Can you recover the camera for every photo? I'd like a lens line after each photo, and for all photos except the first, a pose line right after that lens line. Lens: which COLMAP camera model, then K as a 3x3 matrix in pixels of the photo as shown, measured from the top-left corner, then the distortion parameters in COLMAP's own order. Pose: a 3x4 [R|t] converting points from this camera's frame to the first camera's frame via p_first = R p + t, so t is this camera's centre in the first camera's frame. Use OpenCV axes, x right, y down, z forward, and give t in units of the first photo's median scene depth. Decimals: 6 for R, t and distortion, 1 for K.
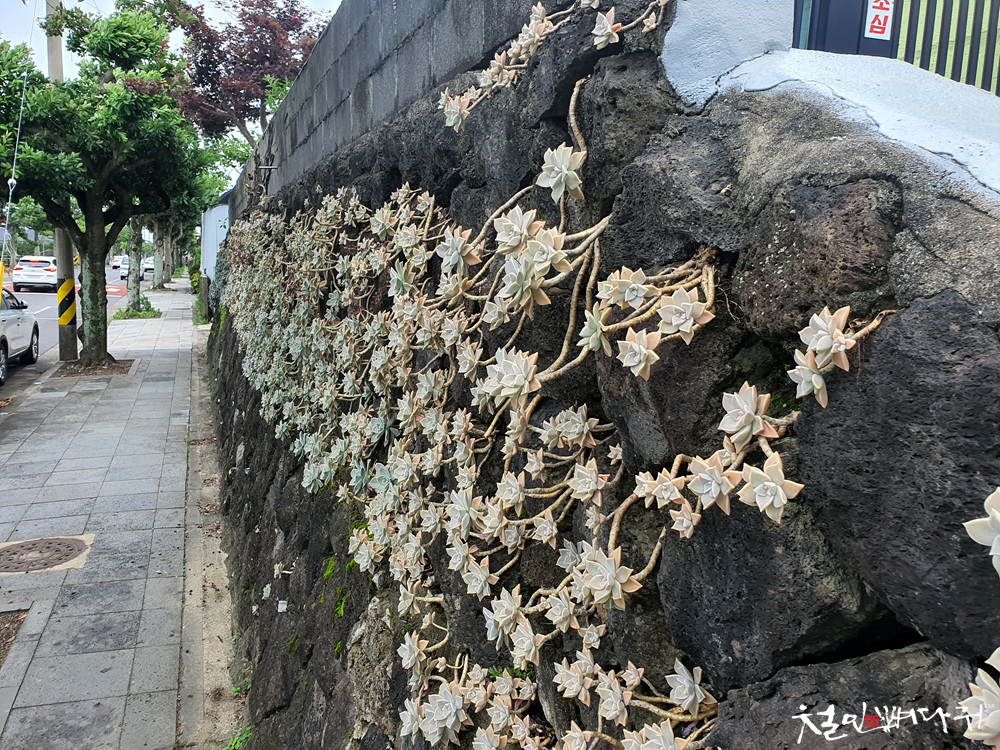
lens RADIAL K [[787.8, 0, 473.5], [0, 787.8, 367.4], [0, 0, 1]] dist [0.016639, 0.004079]
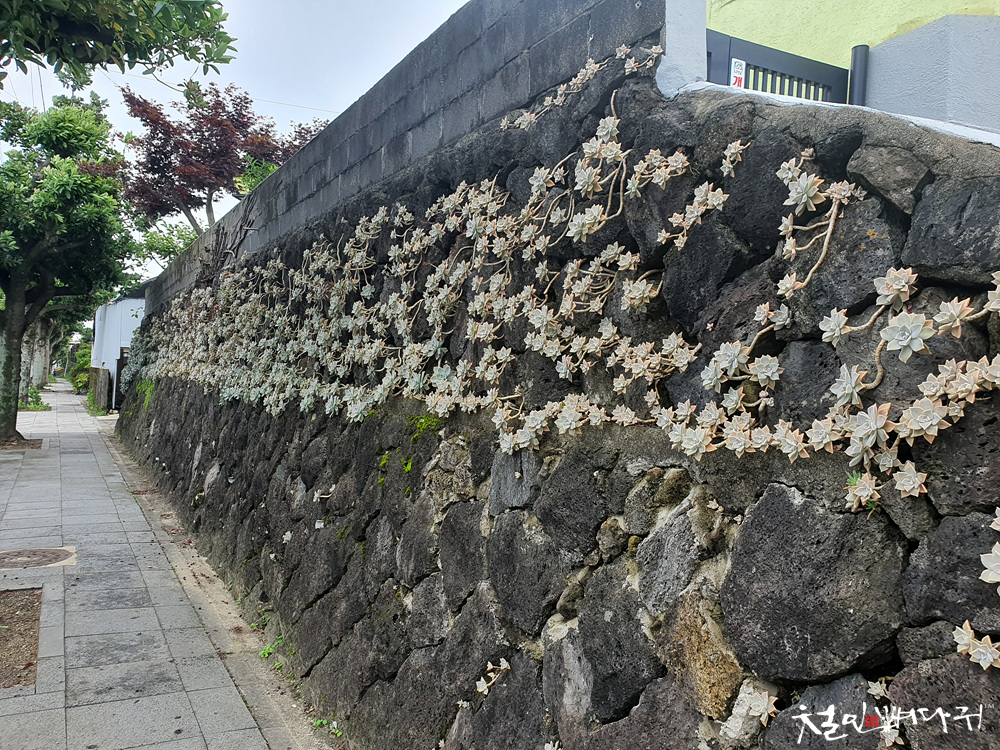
lens RADIAL K [[787.8, 0, 478.3], [0, 787.8, 377.4], [0, 0, 1]] dist [0.016639, 0.004079]
pose [[0.988104, 0.018632, 0.152654, -0.133834], [0.002674, 0.990403, -0.138187, 0.174051], [-0.153764, 0.136951, 0.978571, -0.233857]]
